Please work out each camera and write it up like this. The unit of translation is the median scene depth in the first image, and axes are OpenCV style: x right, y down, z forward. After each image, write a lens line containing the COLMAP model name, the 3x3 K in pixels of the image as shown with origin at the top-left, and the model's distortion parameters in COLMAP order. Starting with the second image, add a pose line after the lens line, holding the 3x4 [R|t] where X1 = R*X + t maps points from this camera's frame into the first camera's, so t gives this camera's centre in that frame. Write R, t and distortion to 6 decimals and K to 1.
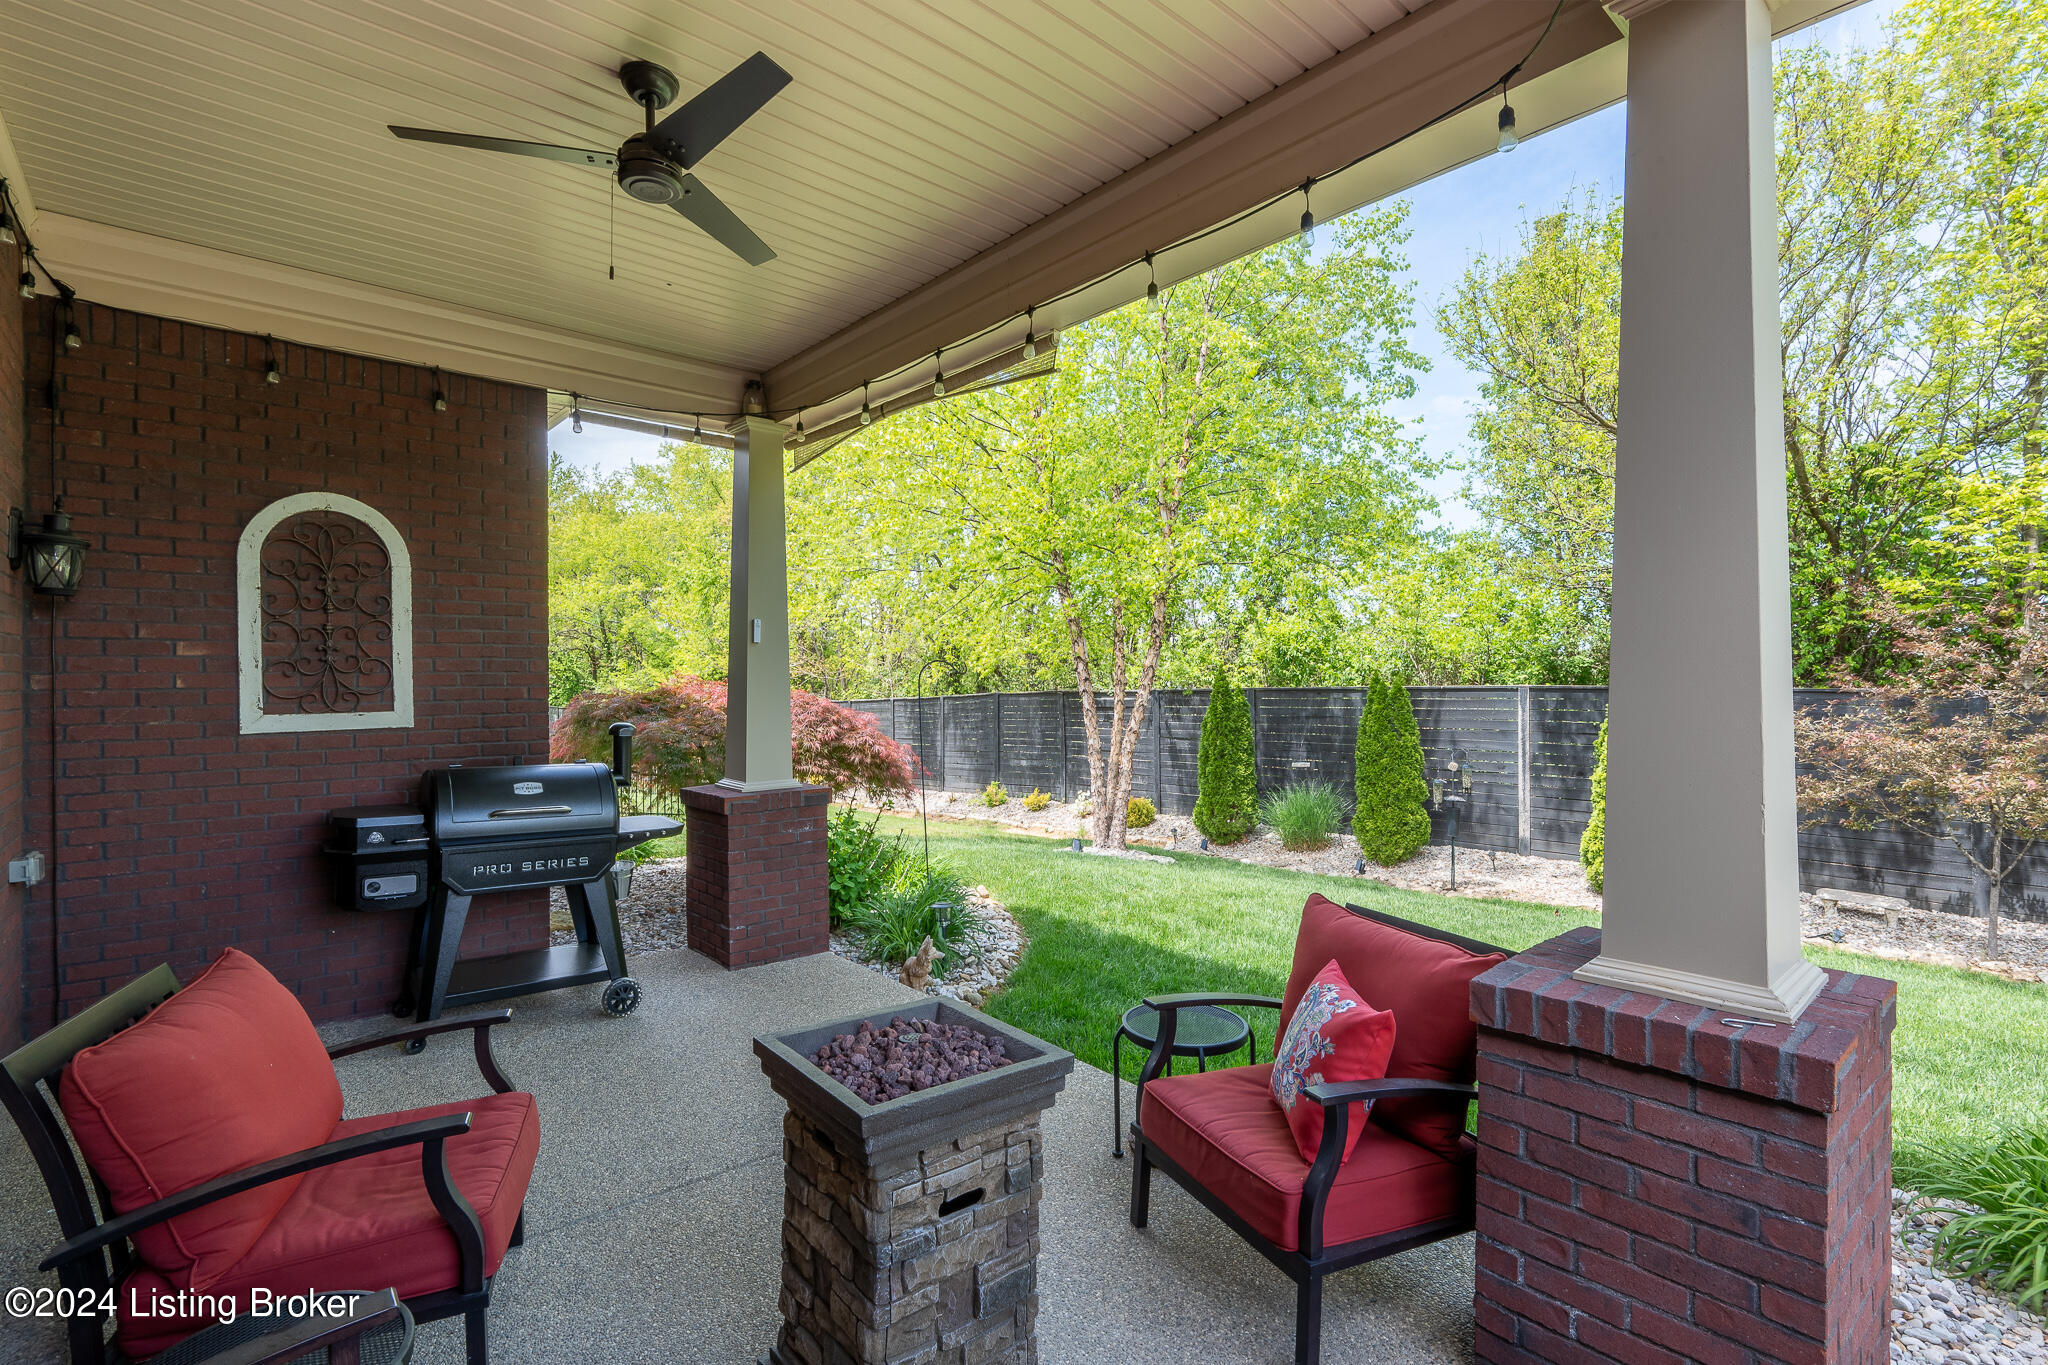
lens RADIAL K [[934.2, 0, 1024.0], [0, 934.2, 682.5], [0, 0, 1]] dist [-0.001644, -0.000320]
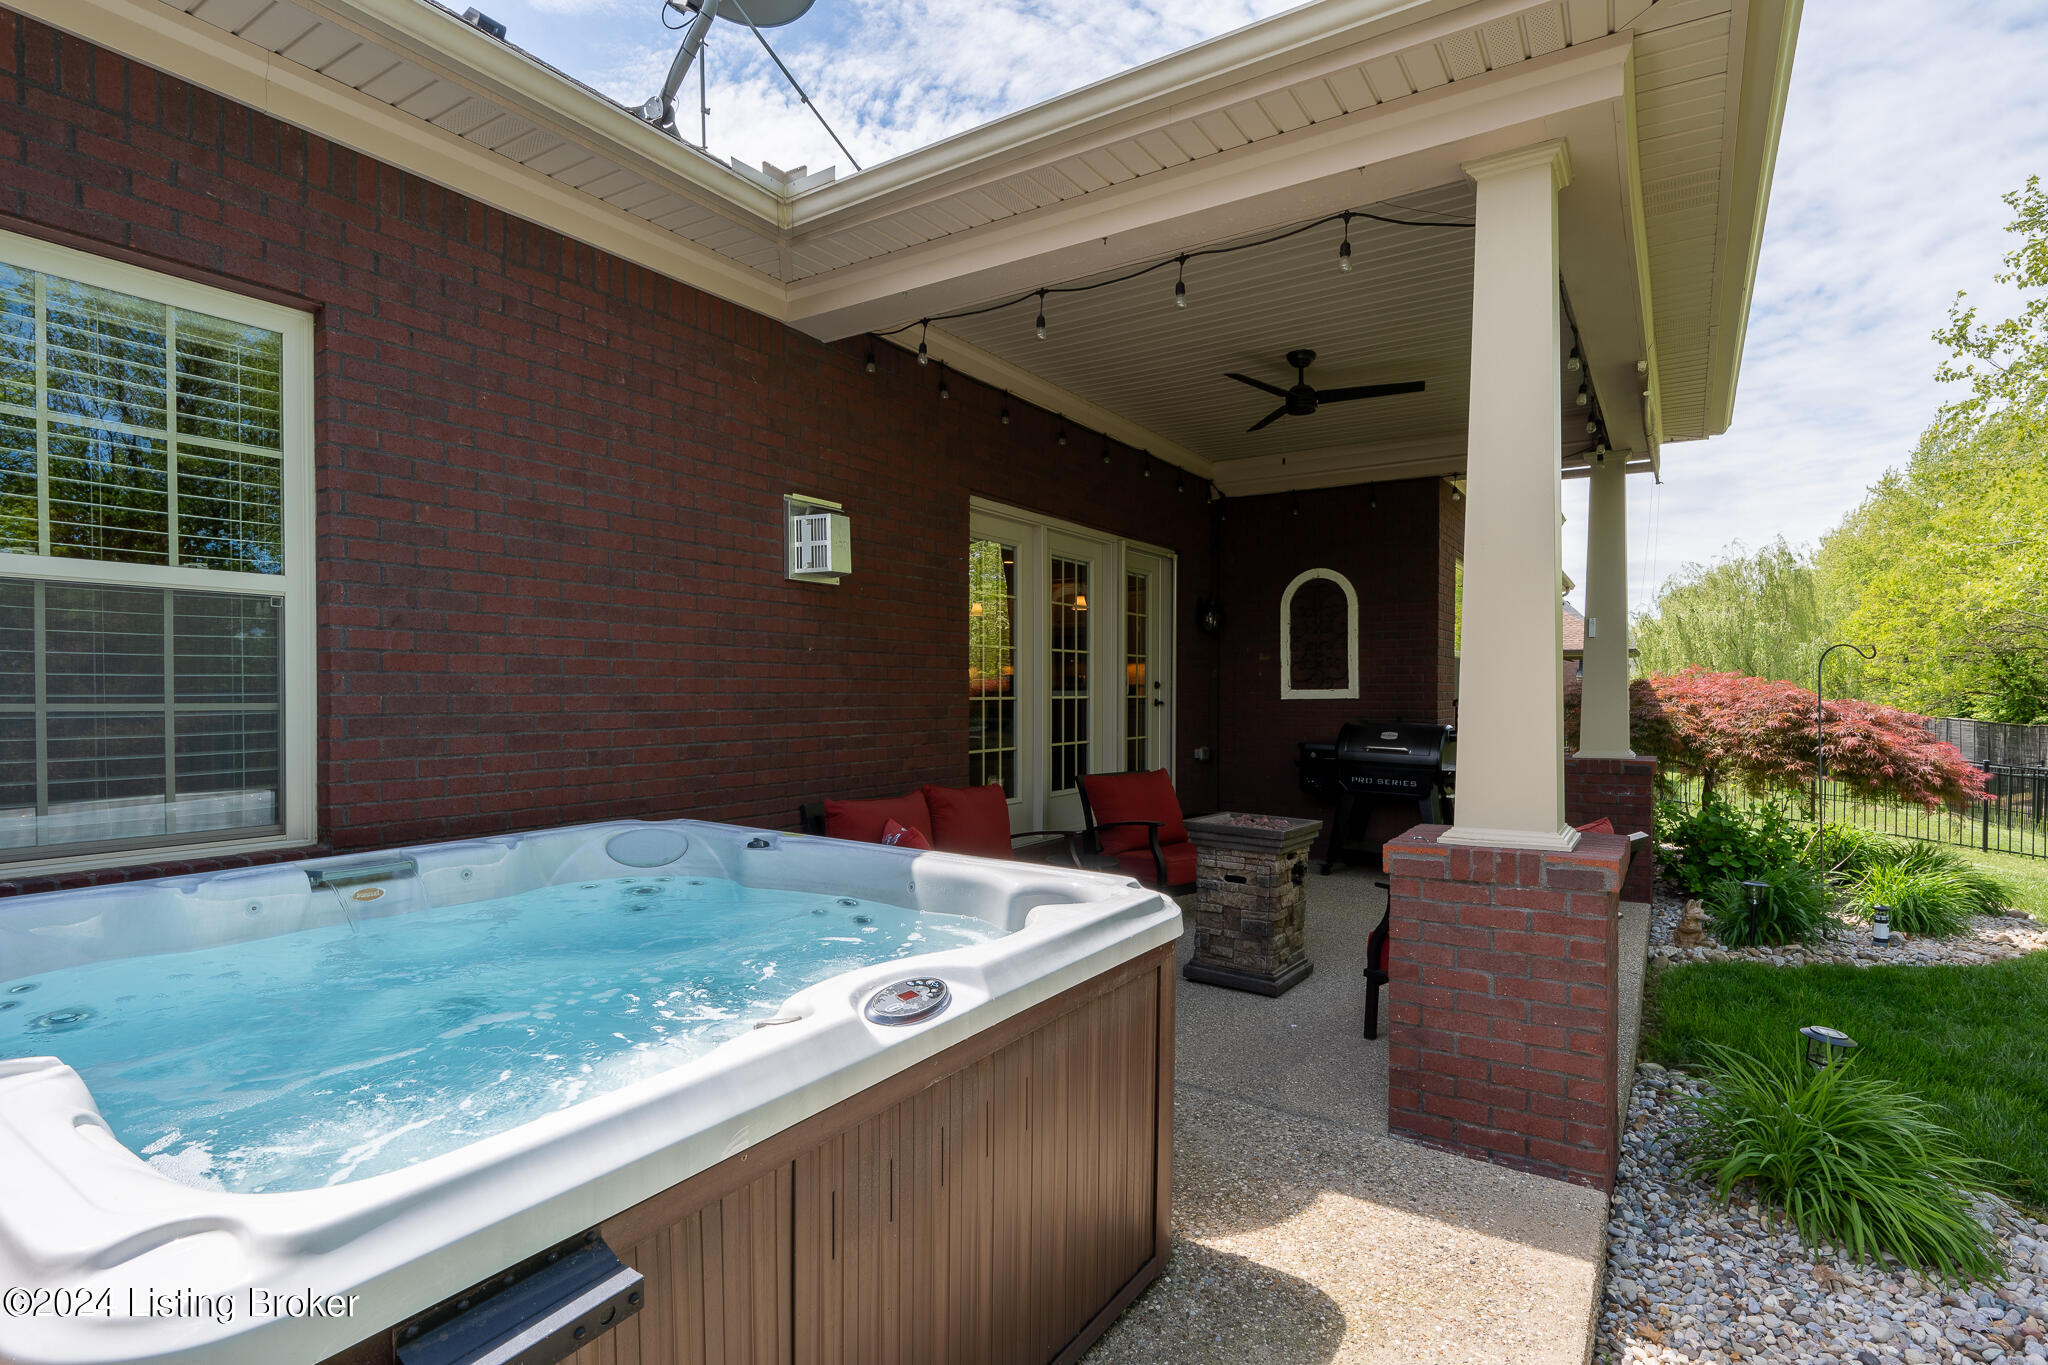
lens RADIAL K [[999.3, 0, 1024.0], [0, 999.3, 682.5], [0, 0, 1]] dist [0.000748, 0.000040]
pose [[0.282980, -0.005980, -0.959107, 0.986516], [0.000254, 0.999981, -0.006160, 0.032666], [0.959126, 0.001499, 0.282977, -0.103587]]
